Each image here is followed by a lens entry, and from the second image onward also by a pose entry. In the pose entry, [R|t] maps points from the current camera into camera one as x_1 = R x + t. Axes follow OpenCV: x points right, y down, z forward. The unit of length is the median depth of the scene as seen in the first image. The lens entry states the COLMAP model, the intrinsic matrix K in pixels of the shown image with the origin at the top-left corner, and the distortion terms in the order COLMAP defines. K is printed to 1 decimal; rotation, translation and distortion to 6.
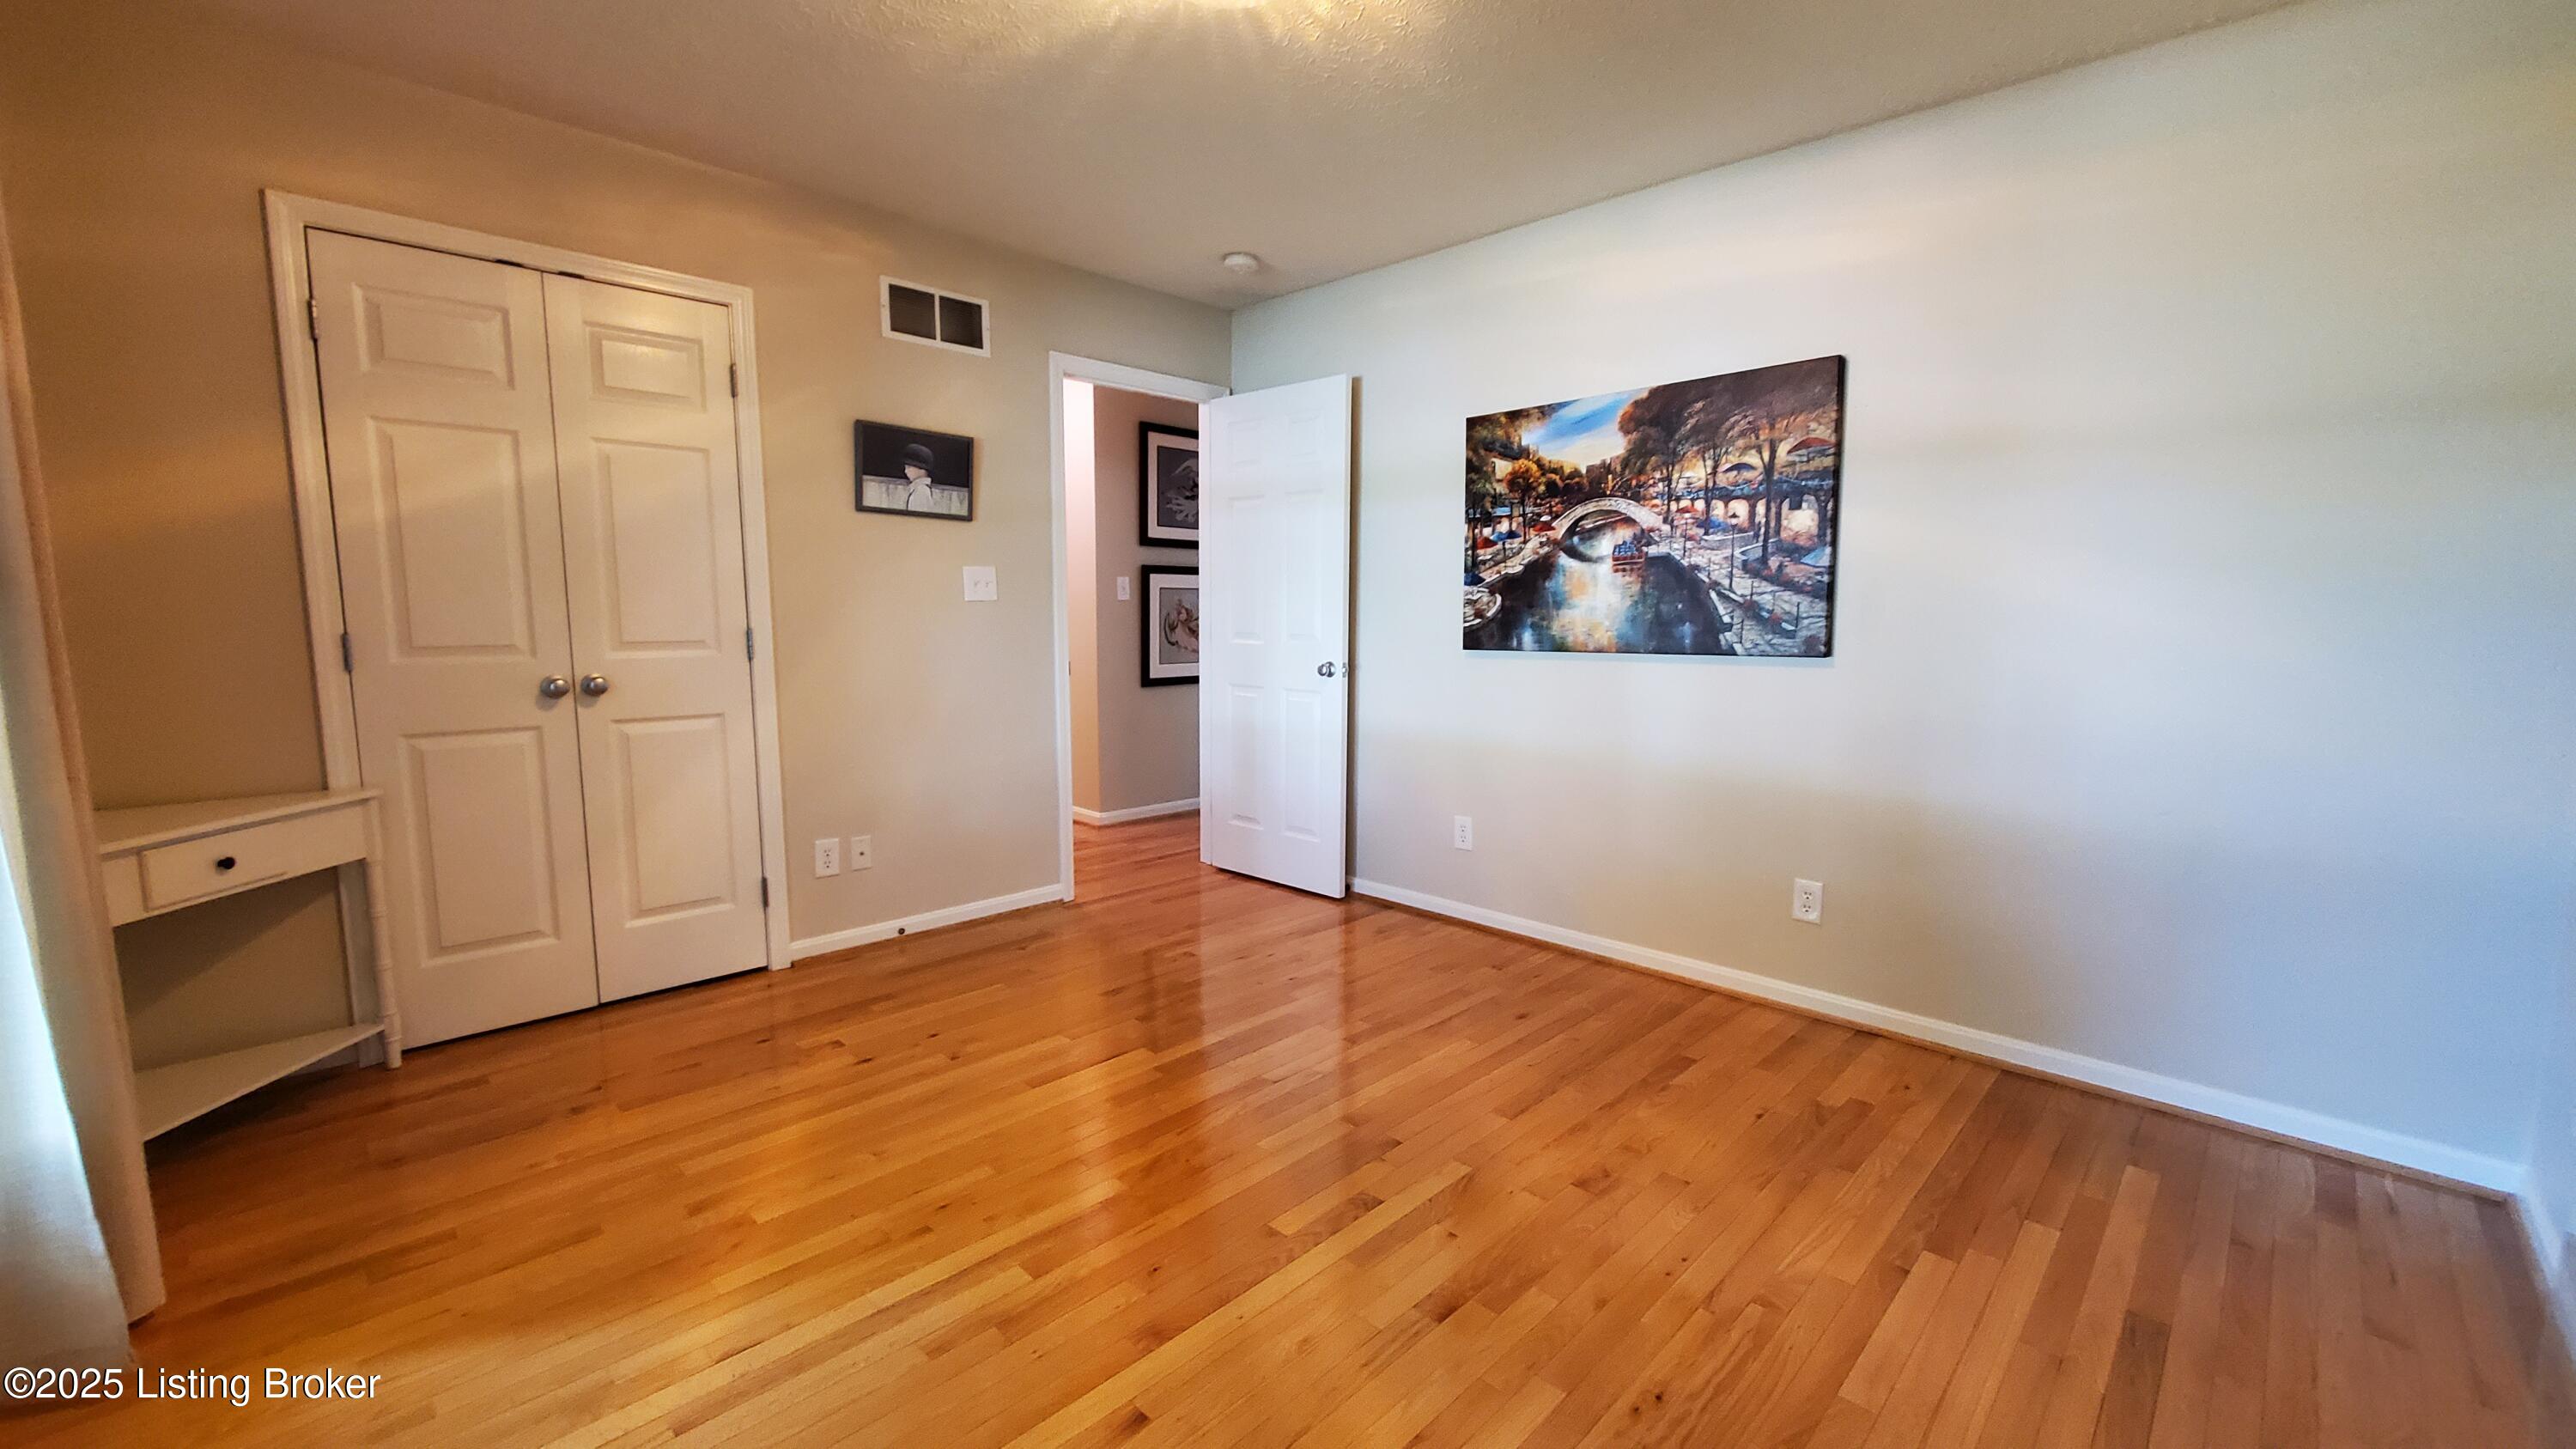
lens RADIAL K [[1038.1, 0, 1304.6], [0, 1038.1, 732.6], [0, 0, 1]] dist [0.002158, 0.000143]
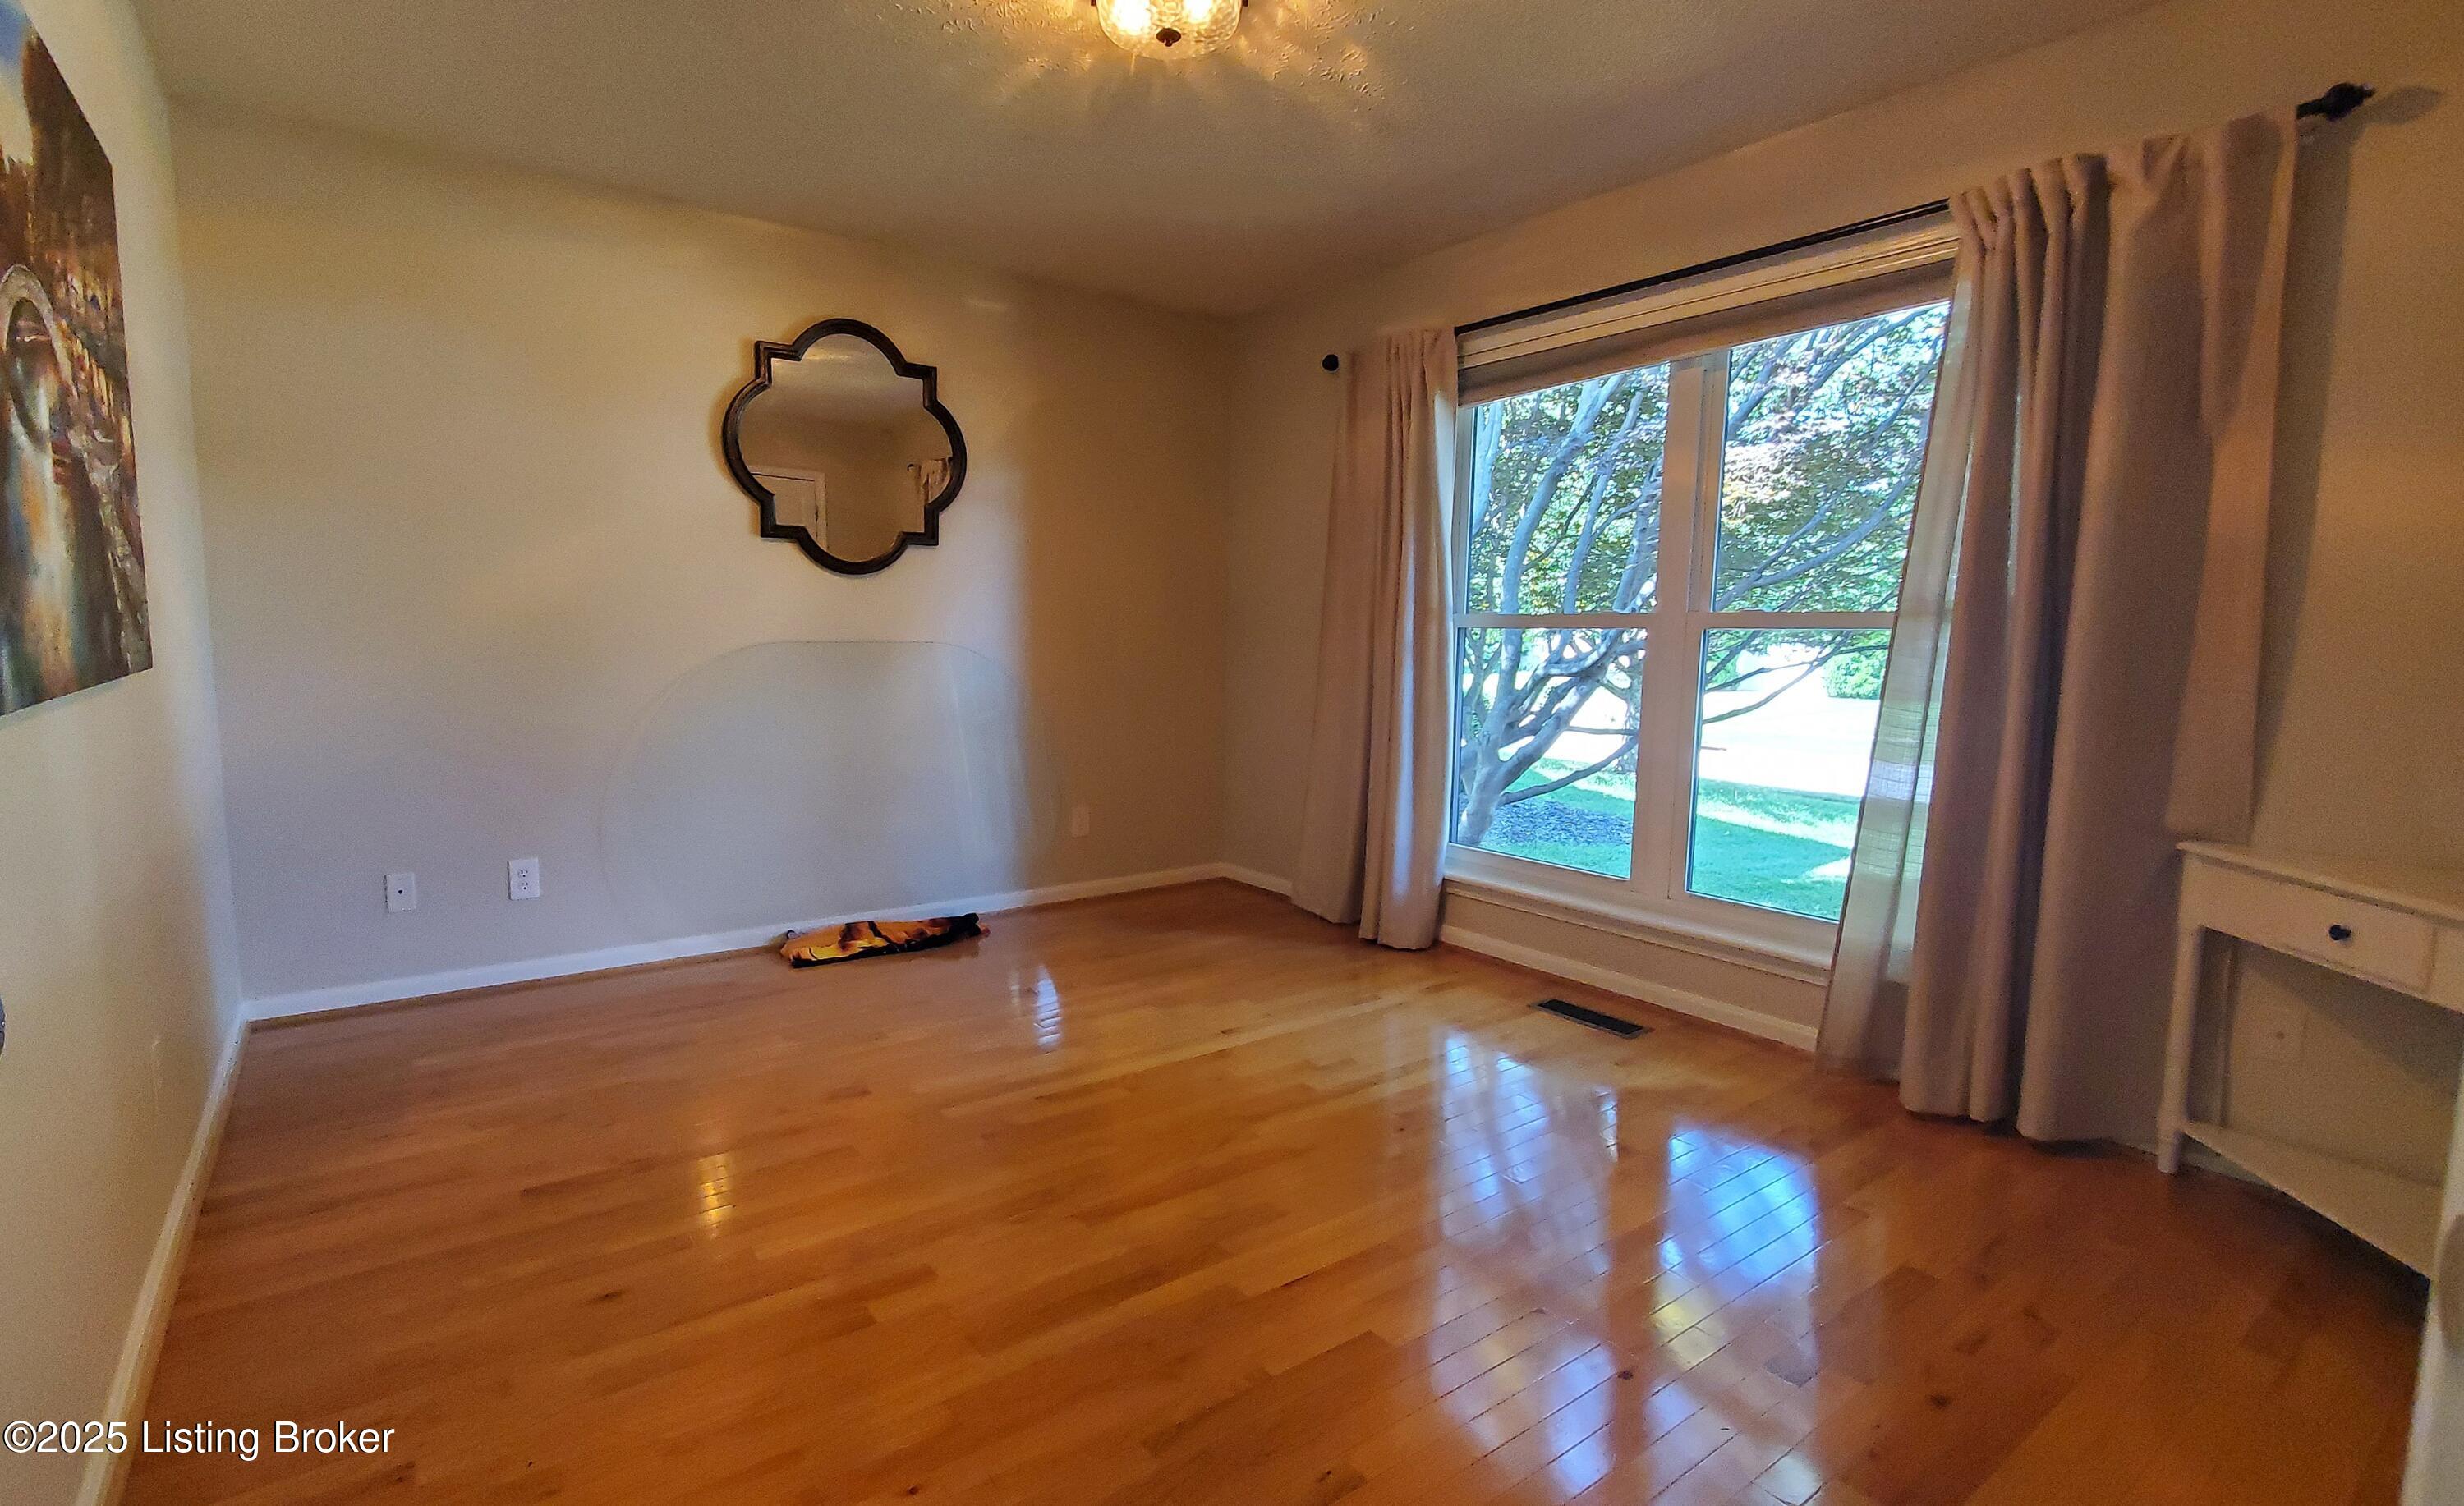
lens RADIAL K [[1147.6, 0, 1232.0], [0, 1147.6, 753.0], [0, 0, 1]] dist [-0.000148, -0.000015]
pose [[-0.992591, -0.030738, 0.117549, -0.263660], [-0.001802, 0.971088, 0.238715, -0.229284], [-0.121487, 0.236735, -0.963949, 1.944014]]
